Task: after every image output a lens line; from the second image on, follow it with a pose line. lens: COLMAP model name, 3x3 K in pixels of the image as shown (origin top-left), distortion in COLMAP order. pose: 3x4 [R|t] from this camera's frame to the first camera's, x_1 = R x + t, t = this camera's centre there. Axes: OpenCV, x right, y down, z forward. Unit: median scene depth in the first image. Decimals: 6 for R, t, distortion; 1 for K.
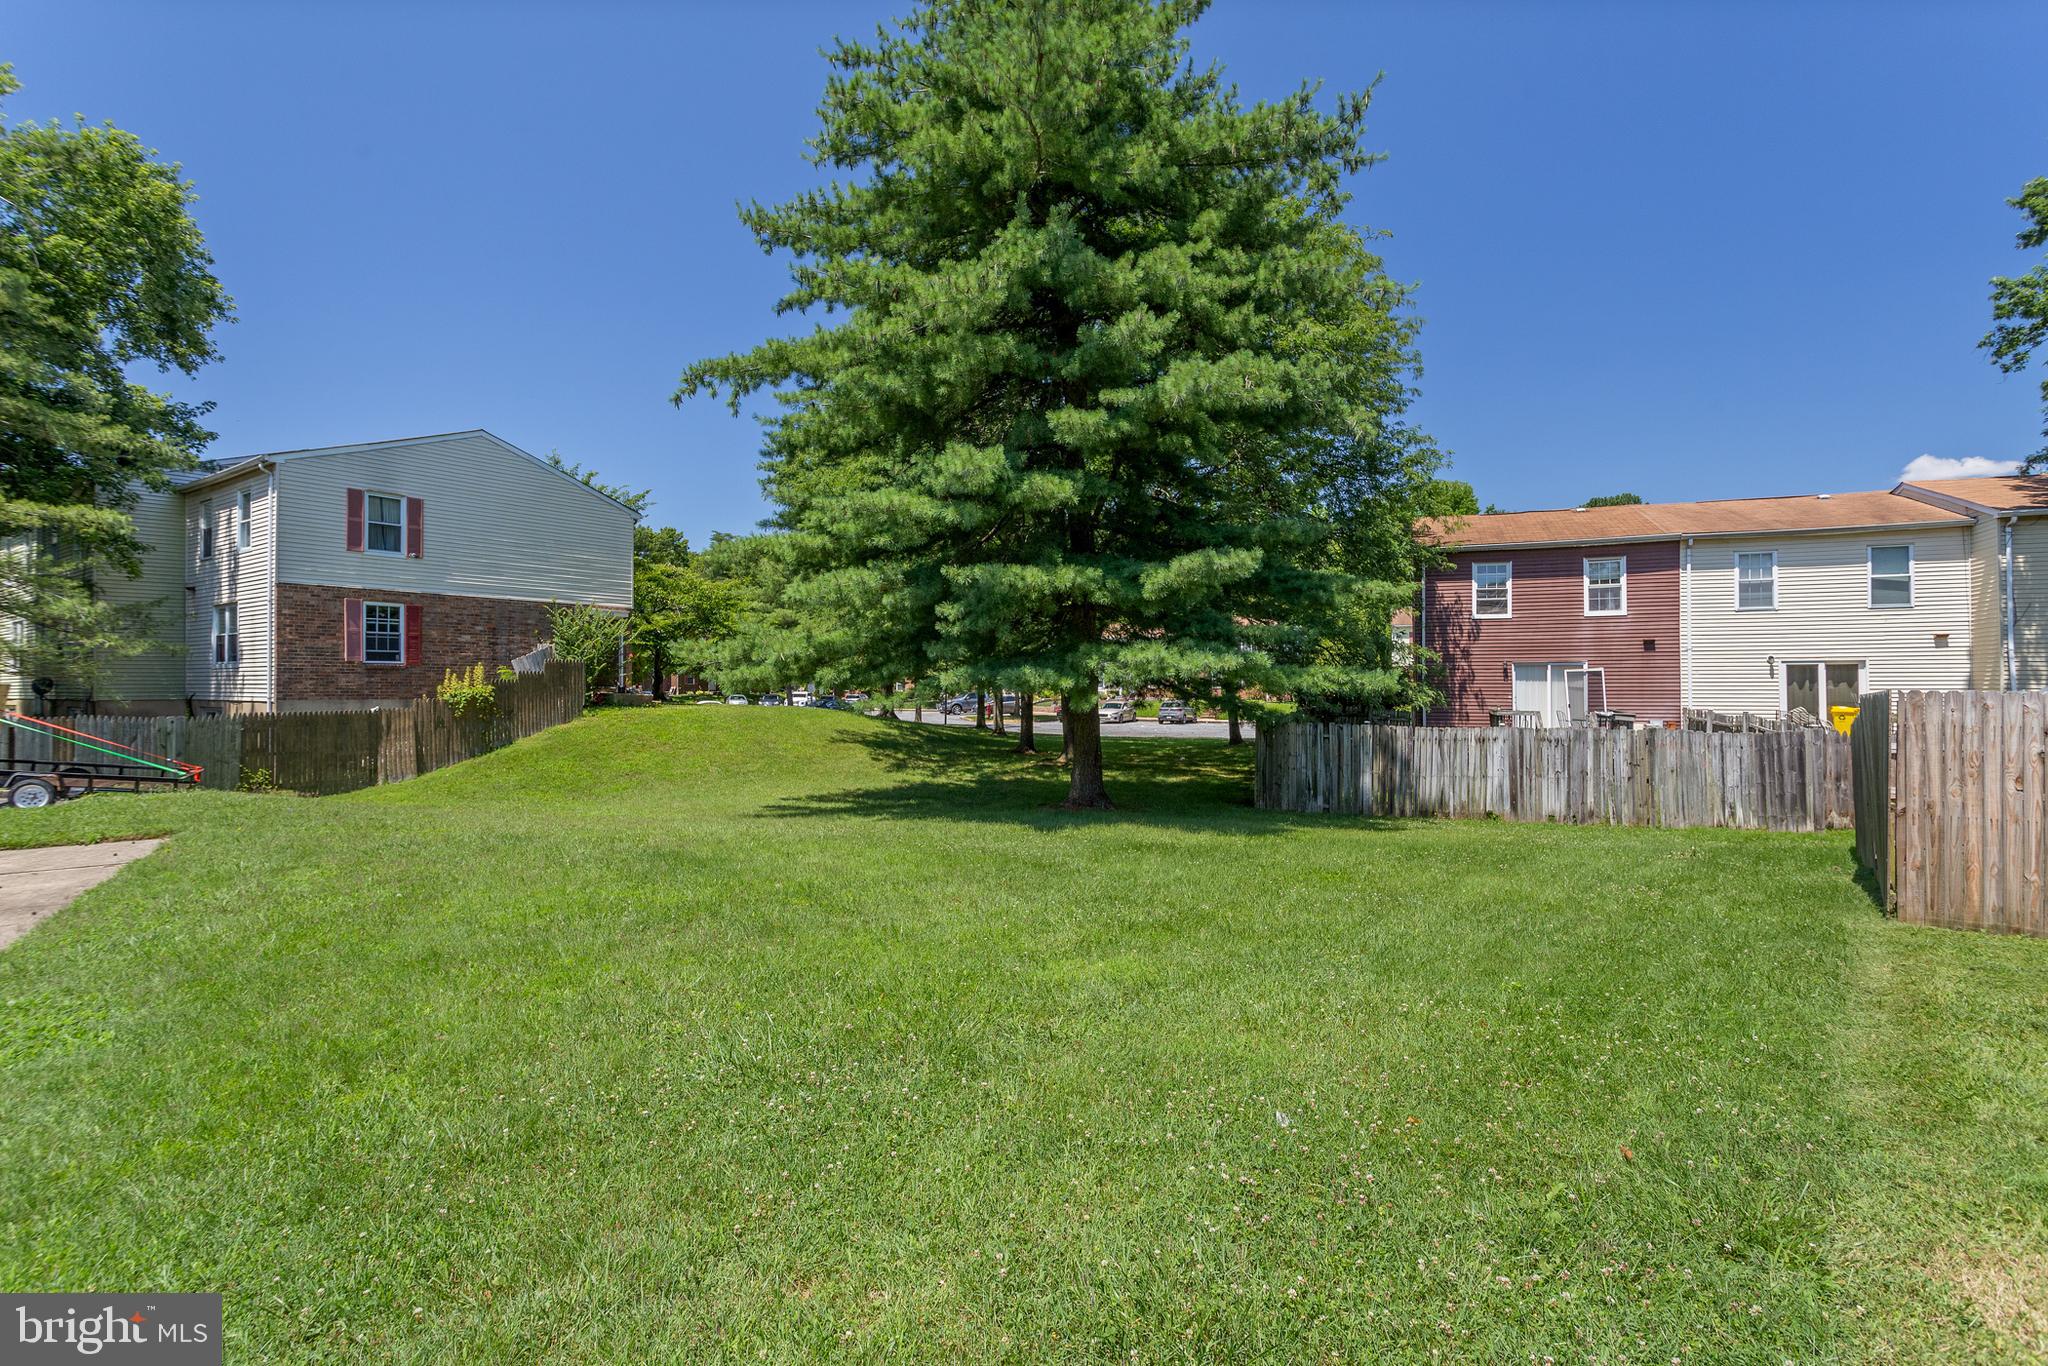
lens RADIAL K [[991.0, 0, 1024.0], [0, 991.0, 683.0], [0, 0, 1]] dist [0.003446, -0.000198]
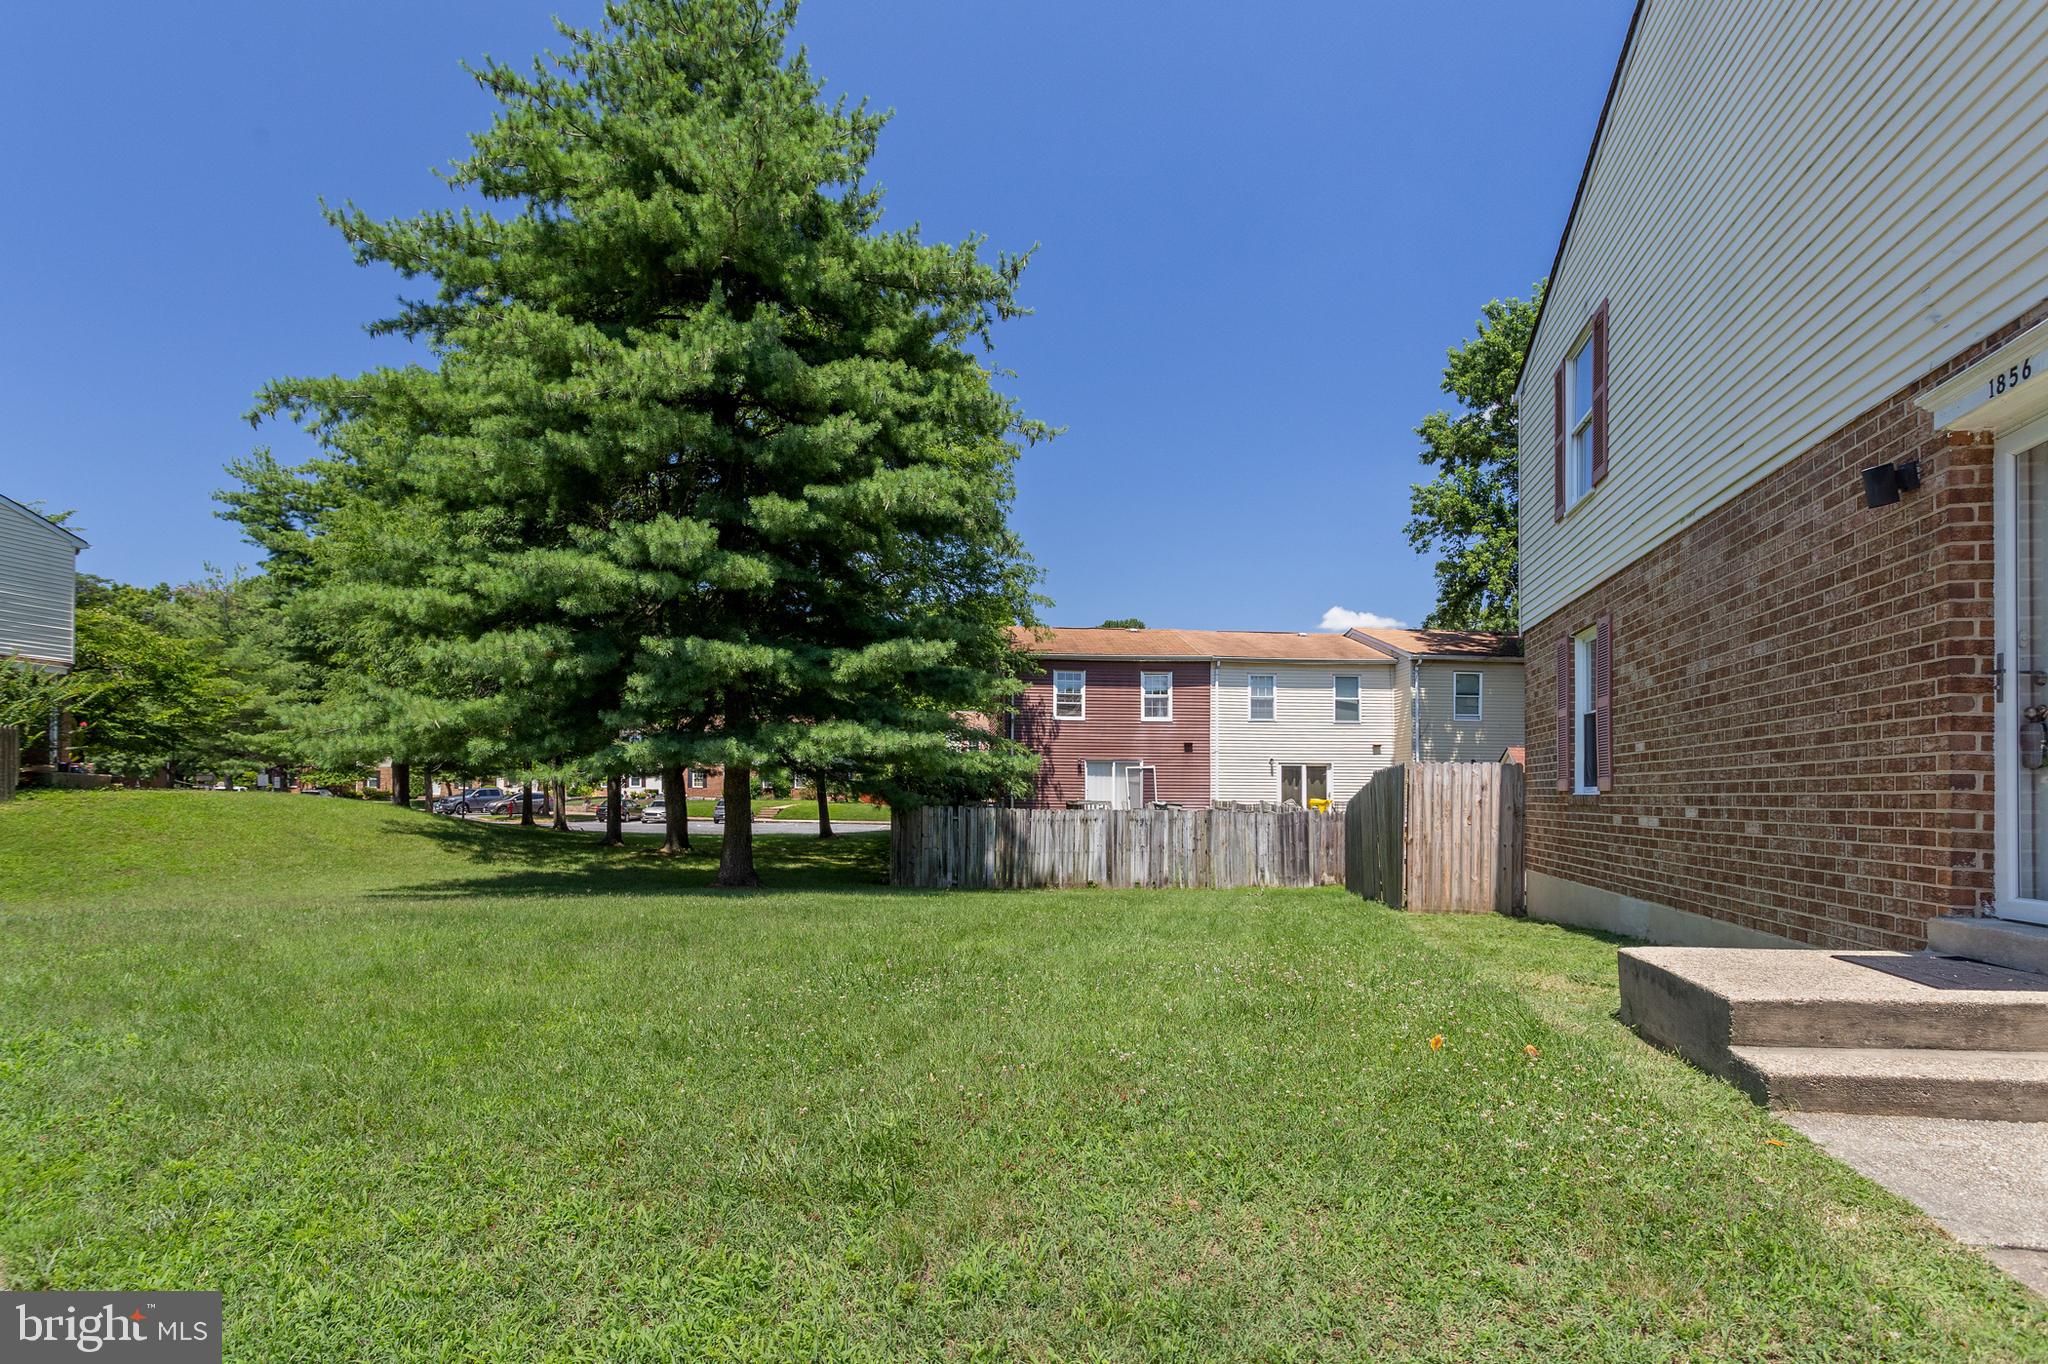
lens RADIAL K [[1015.0, 0, 1026.4], [0, 1015.0, 770.5], [0, 0, 1]] dist [0.000288, 0.000708]
pose [[0.909614, 0.019114, 0.415014, -0.107729], [-0.015054, 0.999801, -0.013053, 0.017192], [-0.415181, 0.005626, 0.909721, -0.063361]]
